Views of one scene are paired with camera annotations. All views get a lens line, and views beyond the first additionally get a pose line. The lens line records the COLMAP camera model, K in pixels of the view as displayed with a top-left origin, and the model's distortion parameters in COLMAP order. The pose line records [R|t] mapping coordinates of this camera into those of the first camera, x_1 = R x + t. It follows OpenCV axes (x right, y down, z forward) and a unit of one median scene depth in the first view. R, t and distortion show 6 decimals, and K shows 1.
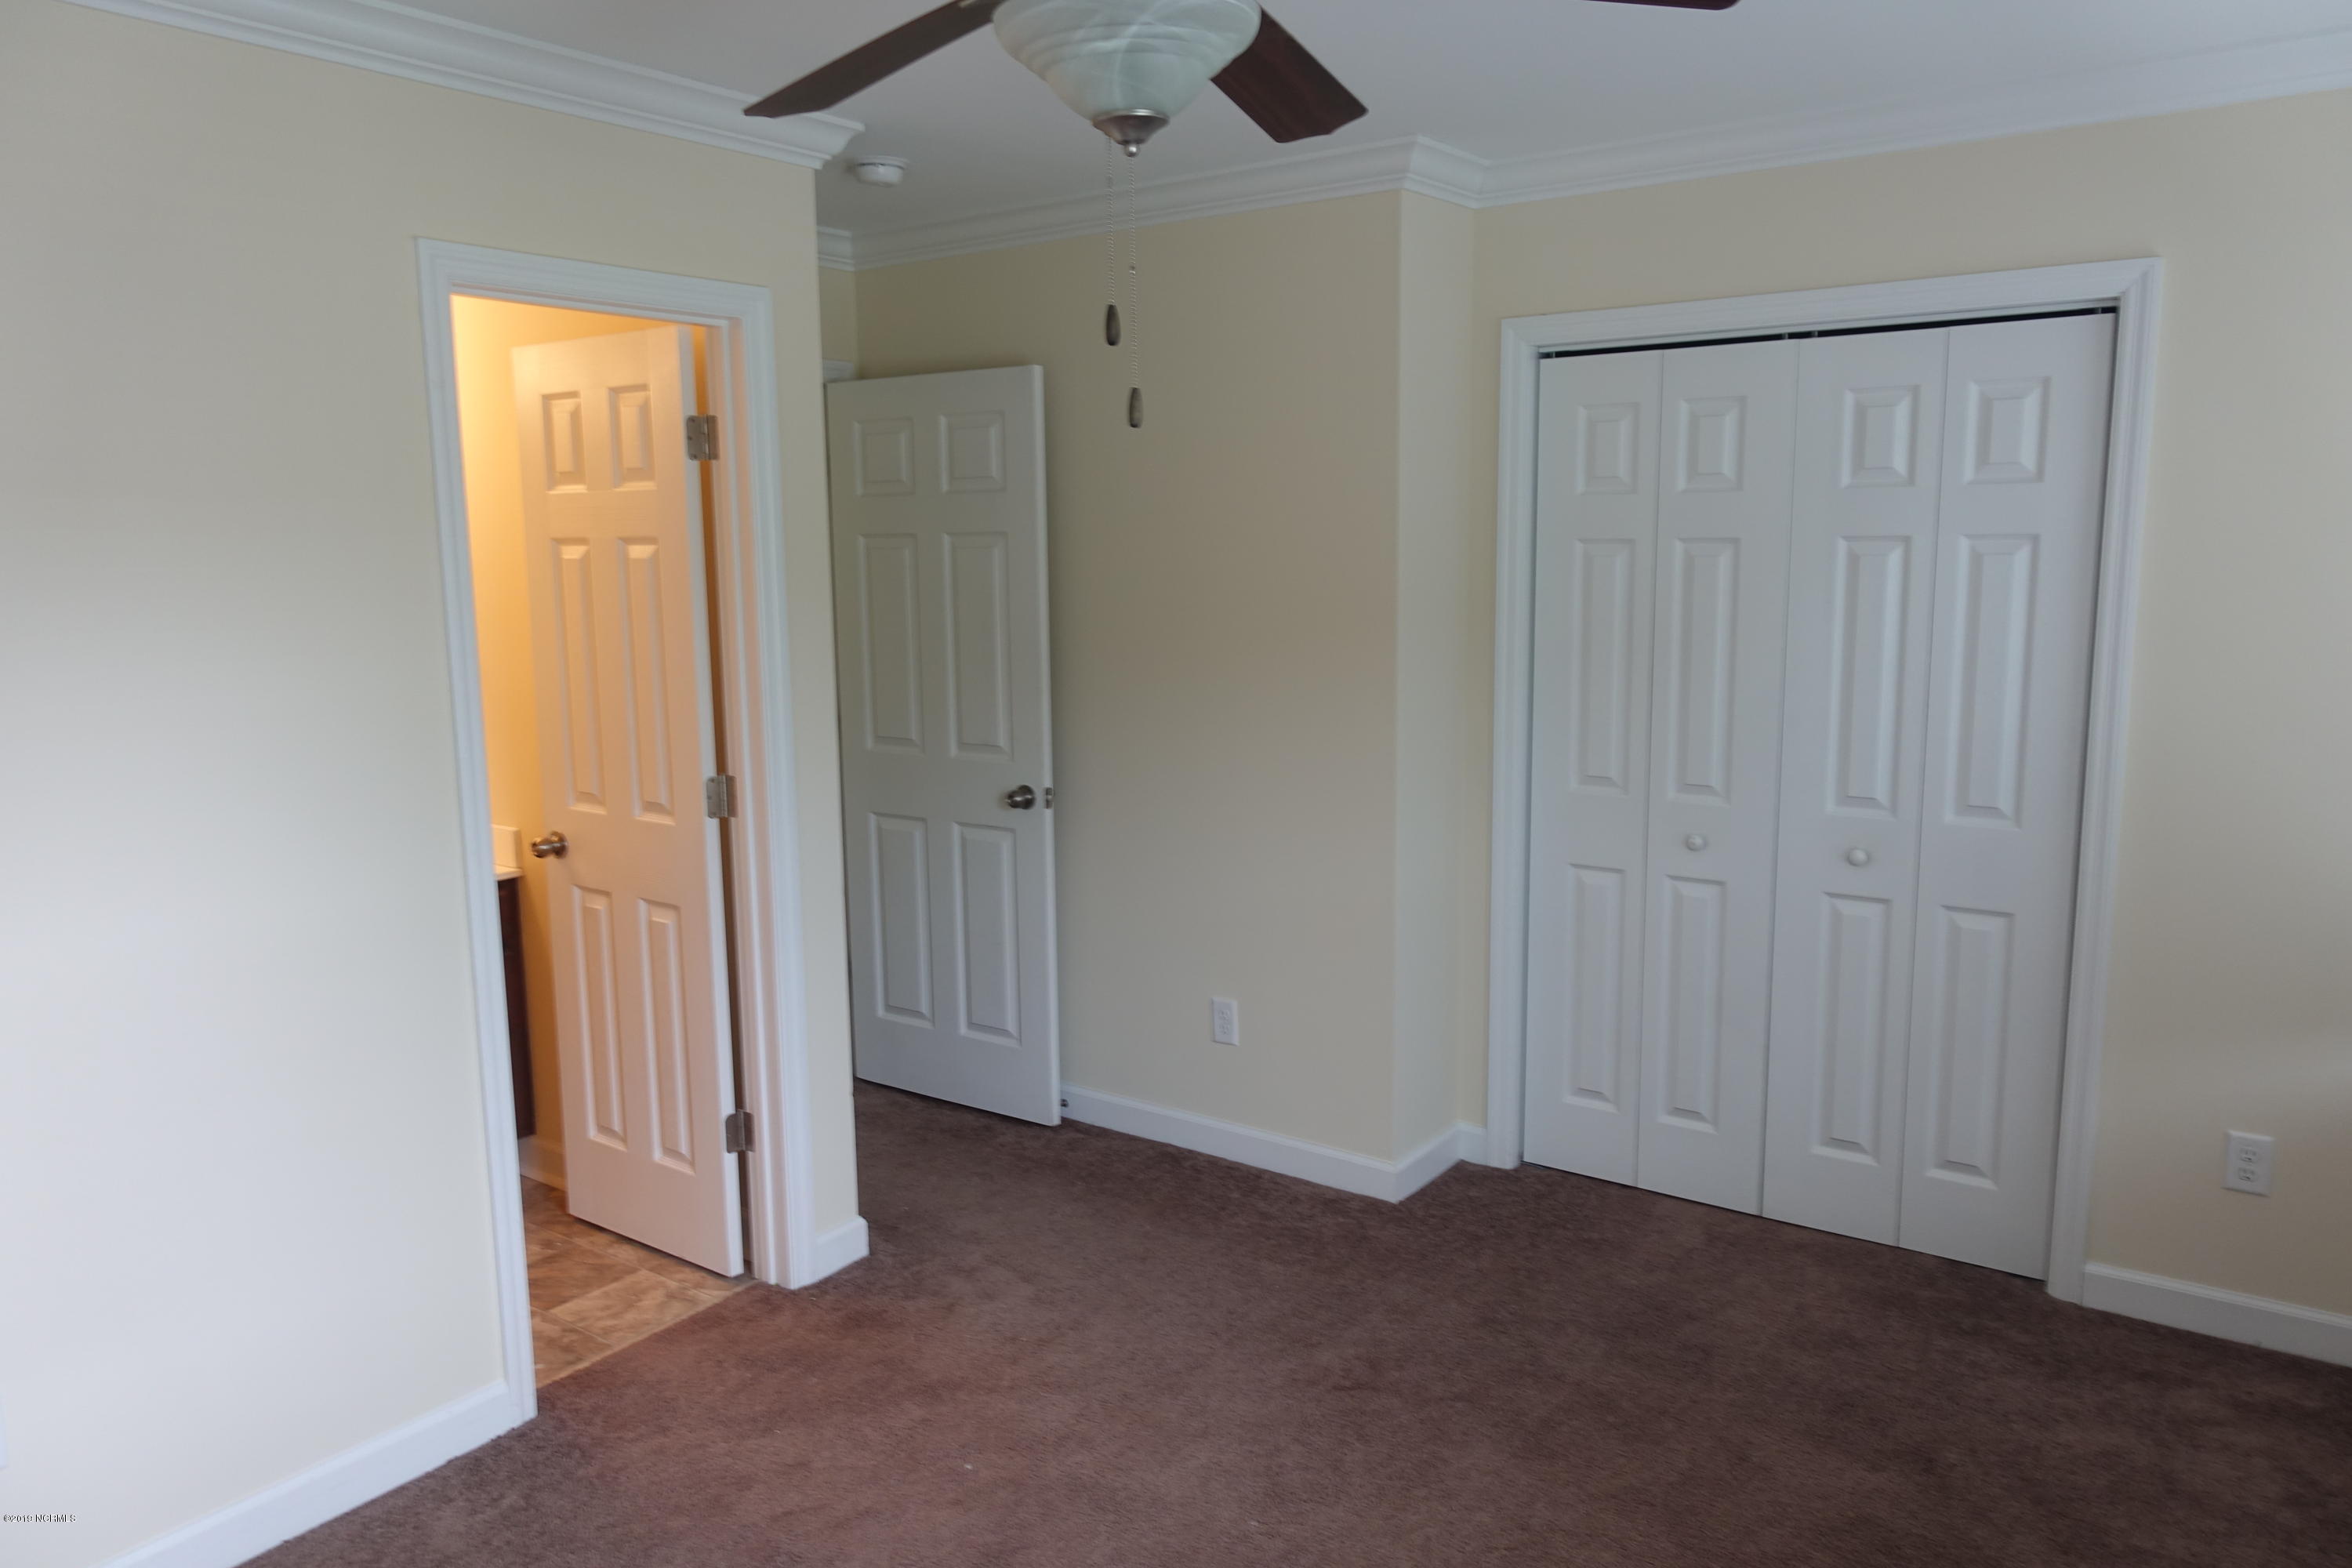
lens RADIAL K [[1632.1, 0, 1177.2], [0, 1632.1, 793.8], [0, 0, 1]] dist [0.011809, -0.008400]
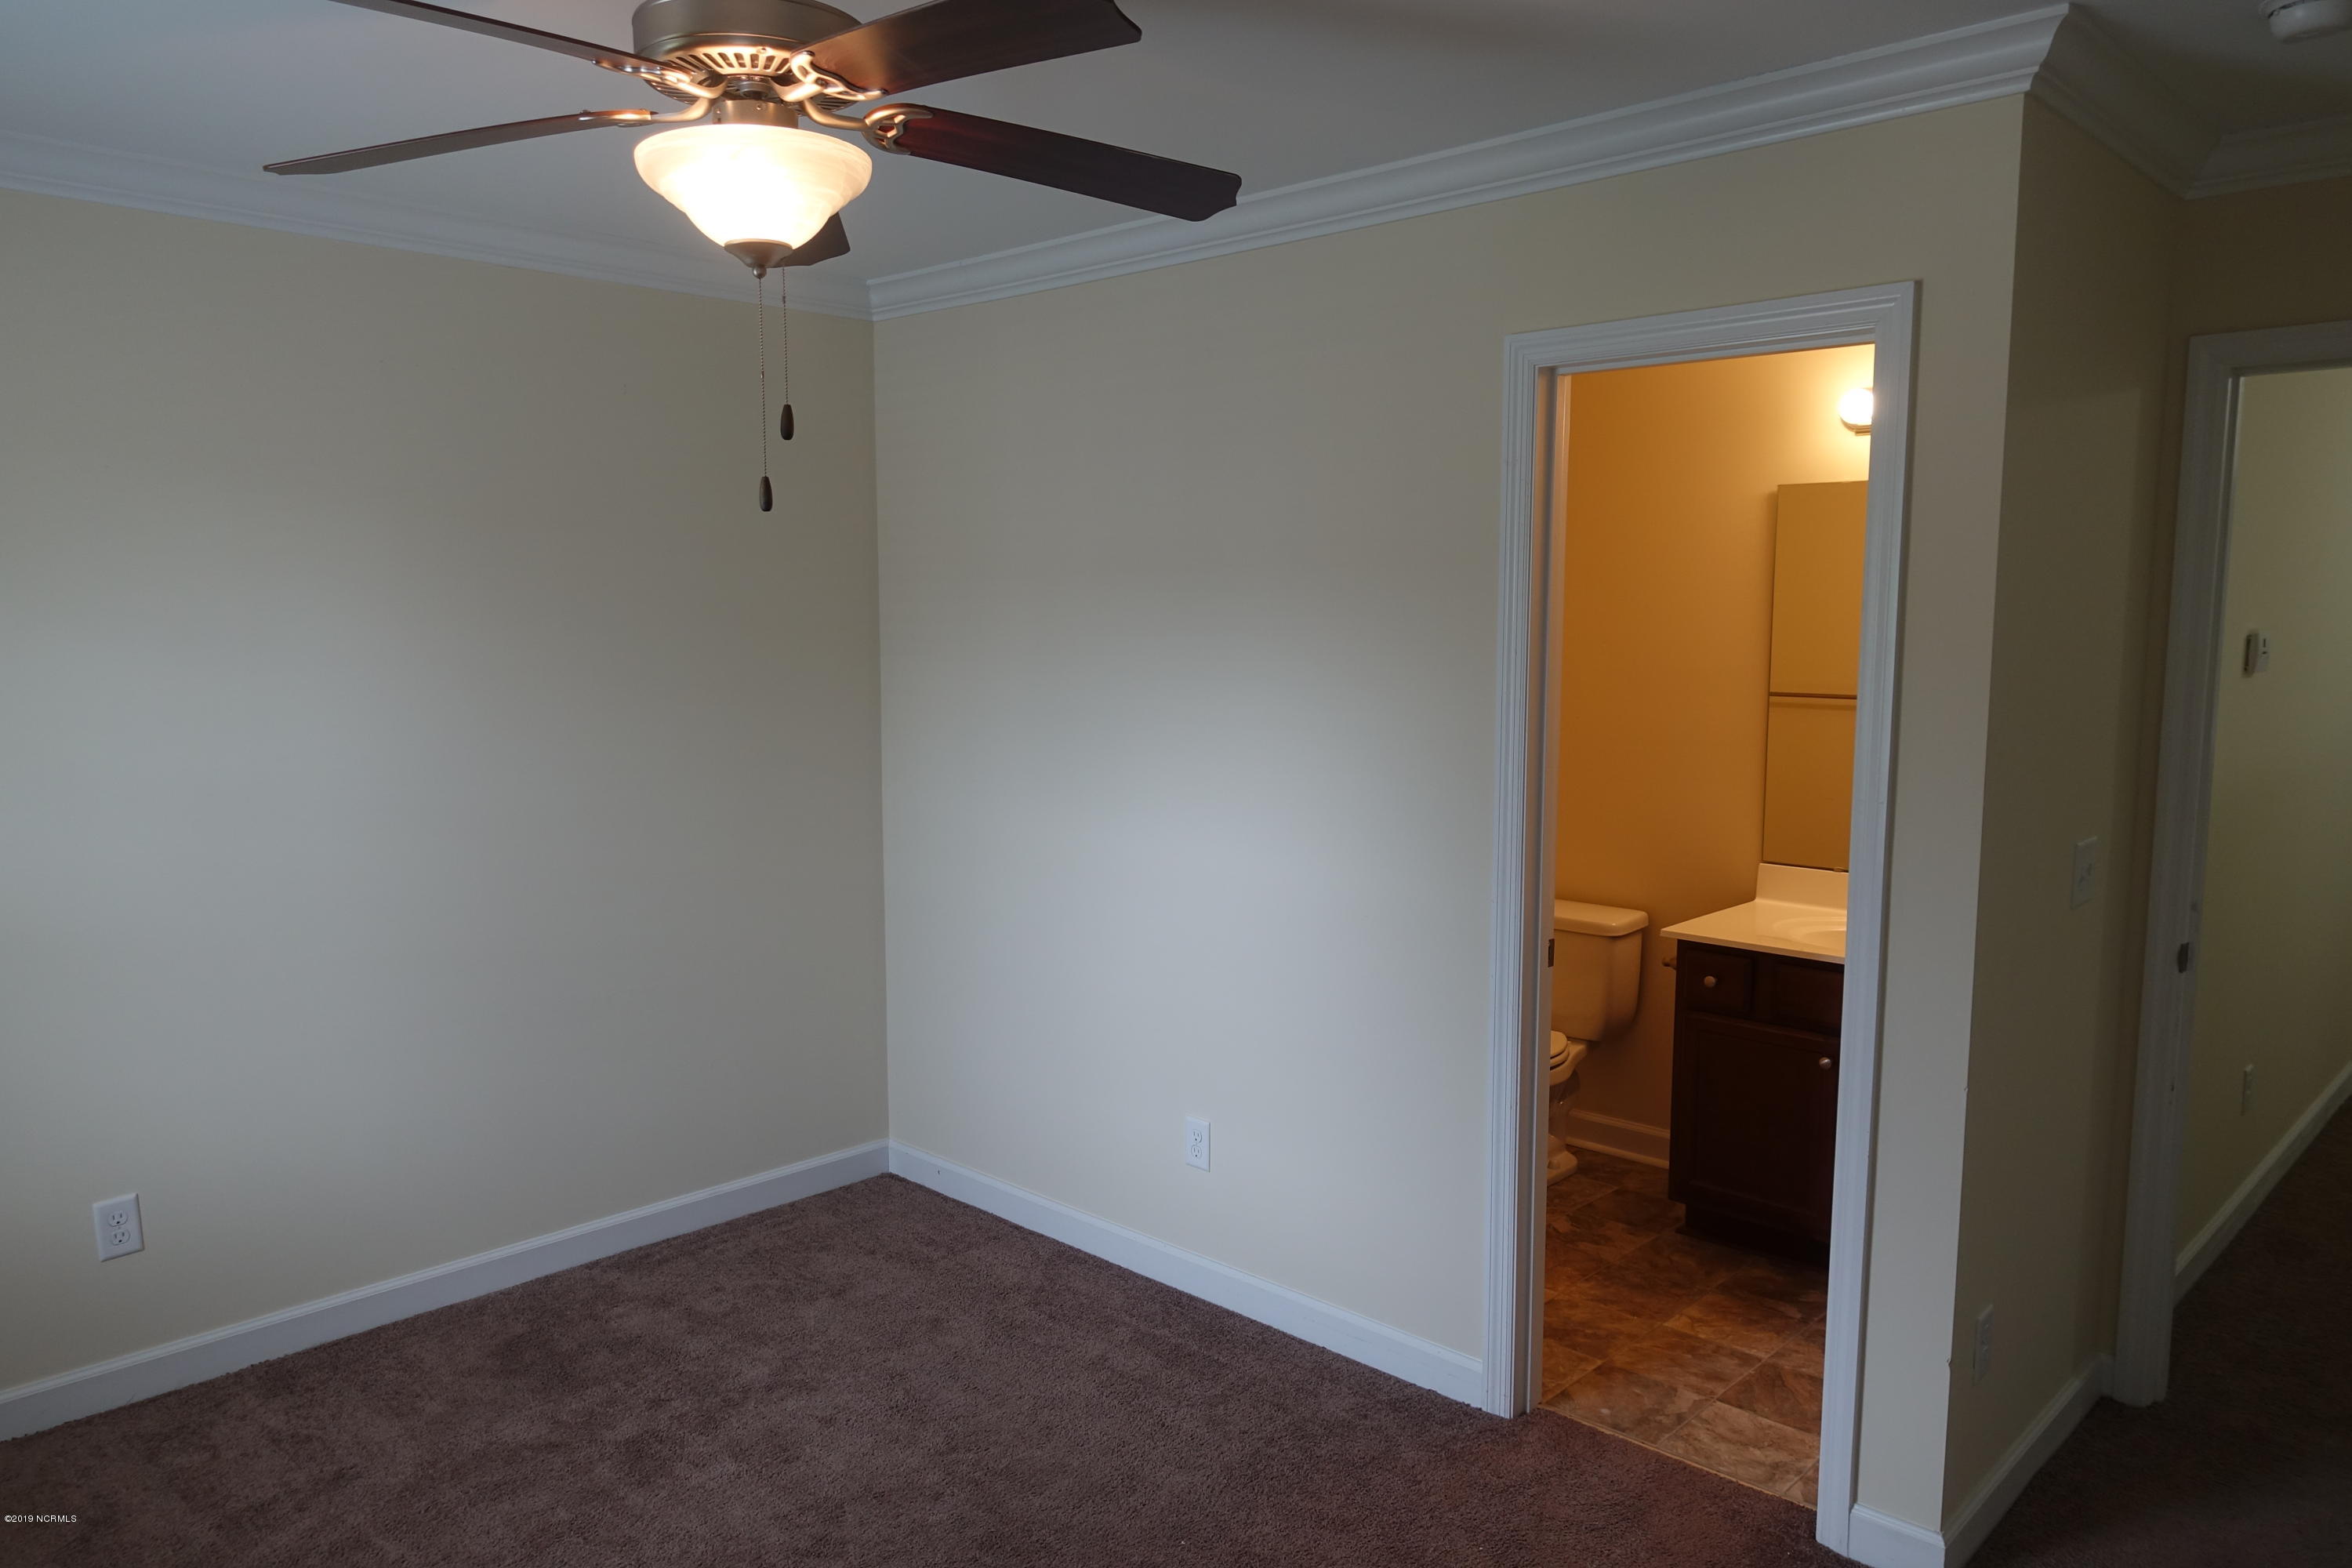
lens RADIAL K [[1632.1, 0, 1177.2], [0, 1632.1, 793.8], [0, 0, 1]] dist [0.011809, -0.008400]
pose [[-0.140949, 0.127312, -0.981797, 0.630368], [-0.153086, 0.976967, 0.148663, -0.142024], [0.978109, 0.171253, -0.118212, 0.842913]]
